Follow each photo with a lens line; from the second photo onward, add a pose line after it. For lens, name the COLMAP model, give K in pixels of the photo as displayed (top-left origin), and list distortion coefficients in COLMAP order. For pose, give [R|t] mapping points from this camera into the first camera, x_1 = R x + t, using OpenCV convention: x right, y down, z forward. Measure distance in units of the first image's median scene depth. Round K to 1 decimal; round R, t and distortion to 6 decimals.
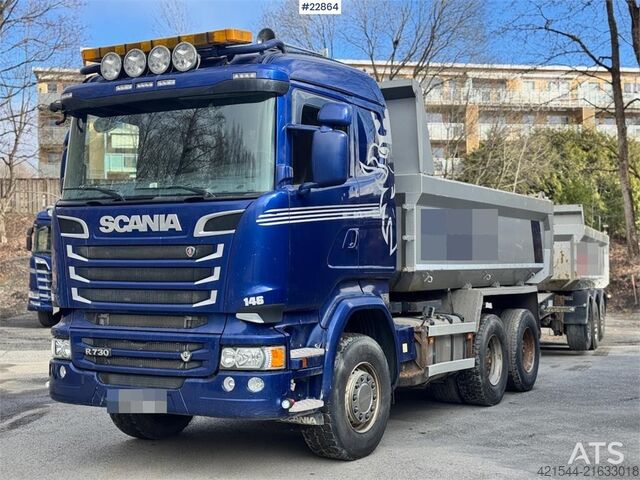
lens RADIAL K [[890.7, 0, 317.8], [0, 890.7, 242.7], [0, 0, 1]] dist [0.109451, -0.025930]
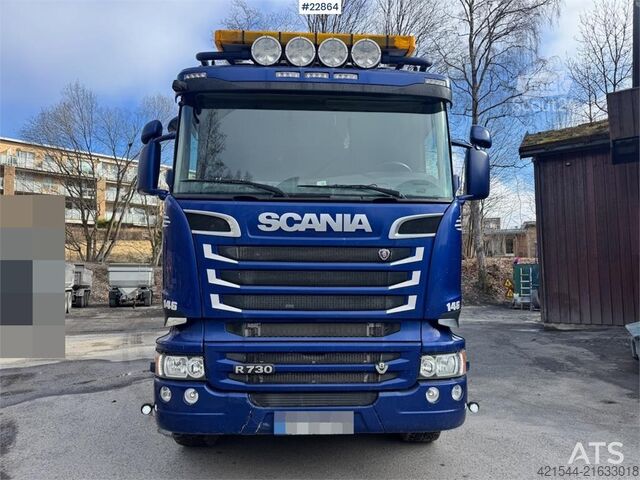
lens RADIAL K [[445.4, 0, 319.5], [0, 445.4, 241.7], [0, 0, 1]] dist [0.127267, -0.187604]
pose [[0.849357, 0.045724, 0.525834, -0.411574], [-0.018811, 0.998230, -0.056417, 0.022470], [-0.527483, 0.038026, 0.848714, 0.578986]]
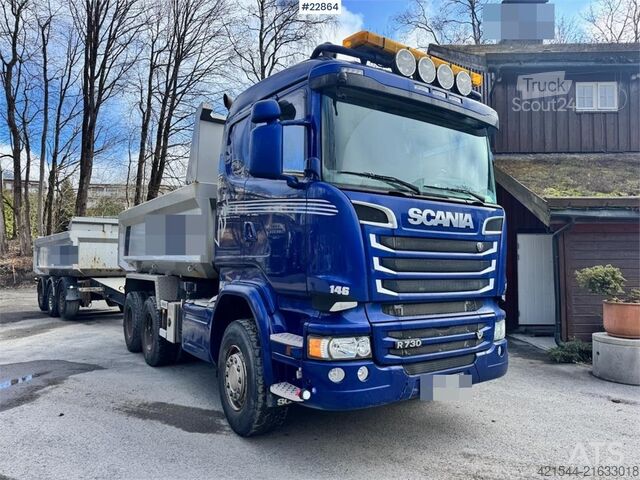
lens RADIAL K [[448.5, 0, 318.4], [0, 448.5, 241.4], [0, 0, 1]] dist [0.085090, -0.105257]
pose [[0.444148, 0.045561, 0.894794, -0.718891], [-0.031737, 0.998879, -0.035107, 0.028545], [-0.895391, -0.012805, 0.445096, 0.843129]]
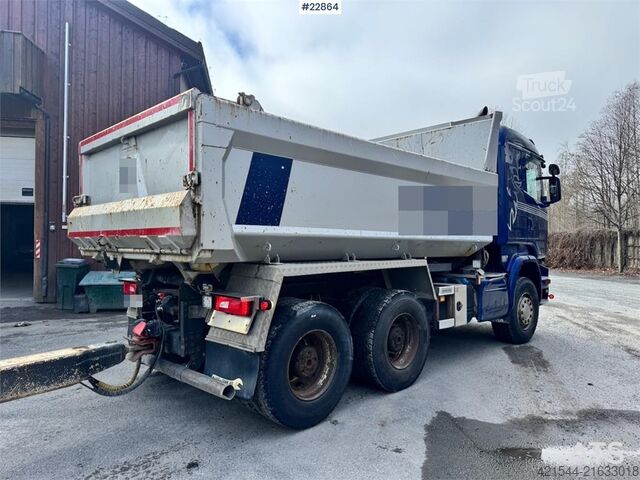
lens RADIAL K [[448.1, 0, 320.0], [0, 448.1, 240.0], [0, 0, 1]] dist [0.080206, -0.104940]
pose [[-0.963411, -0.002483, 0.268016, -0.071865], [-0.011454, 0.999425, -0.031913, 0.070724], [-0.267783, -0.033815, -0.962886, 2.256107]]
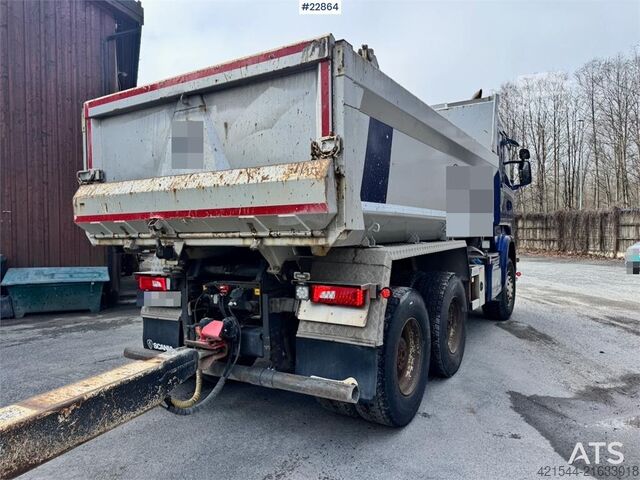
lens RADIAL K [[448.5, 0, 318.4], [0, 448.5, 241.4], [0, 0, 1]] dist [0.085090, -0.105257]
pose [[-0.999311, 0.015465, 0.033750, 0.155896], [0.015368, 0.999877, -0.003123, 0.077342], [-0.033794, -0.002602, -0.999425, 2.233579]]
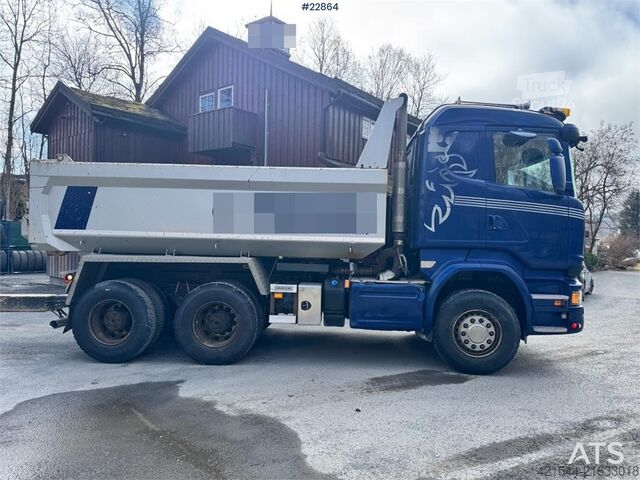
lens RADIAL K [[445.4, 0, 319.5], [0, 445.4, 241.7], [0, 0, 1]] dist [0.127267, -0.187604]
pose [[-0.451360, -0.003939, 0.892333, -0.793781], [-0.043378, 0.998905, -0.017532, 0.057191], [-0.891287, -0.046621, -0.451036, 1.785002]]
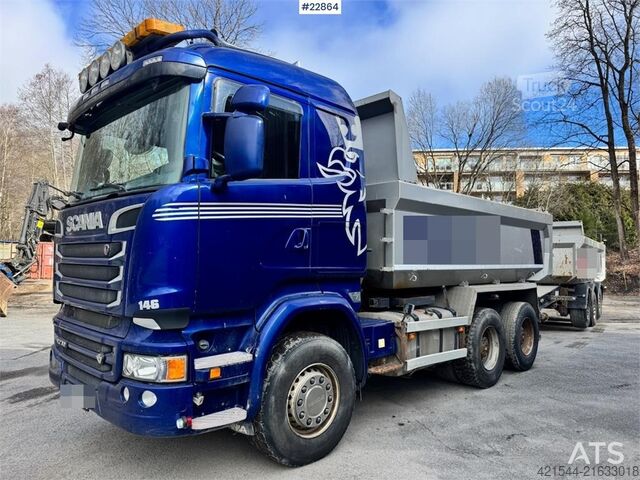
lens RADIAL K [[453.7, 0, 320.0], [0, 453.7, 240.0], [0, 0, 1]] dist [0.039511, -0.048861]
pose [[0.968683, 0.002547, -0.248289, 0.186224], [-0.007723, 0.999773, -0.019878, 0.006957], [0.248182, 0.021173, 0.968482, 0.528630]]
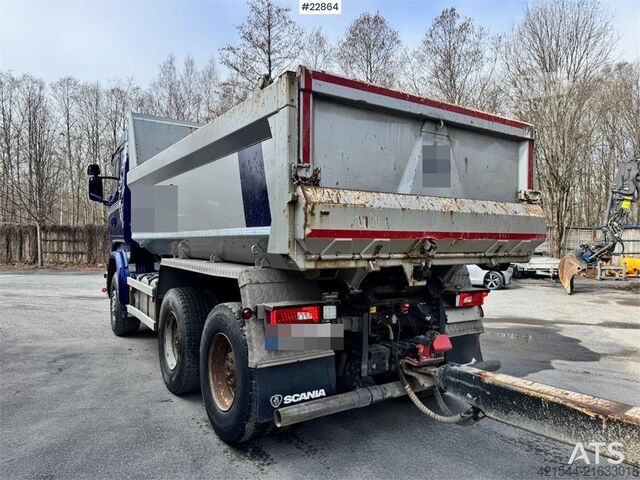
lens RADIAL K [[453.7, 0, 320.0], [0, 453.7, 240.0], [0, 0, 1]] dist [0.039511, -0.048861]
pose [[-0.445056, -0.003383, -0.895497, 0.758857], [0.015230, 0.999820, -0.011347, 0.055862], [0.895373, -0.018688, -0.444924, 1.894739]]
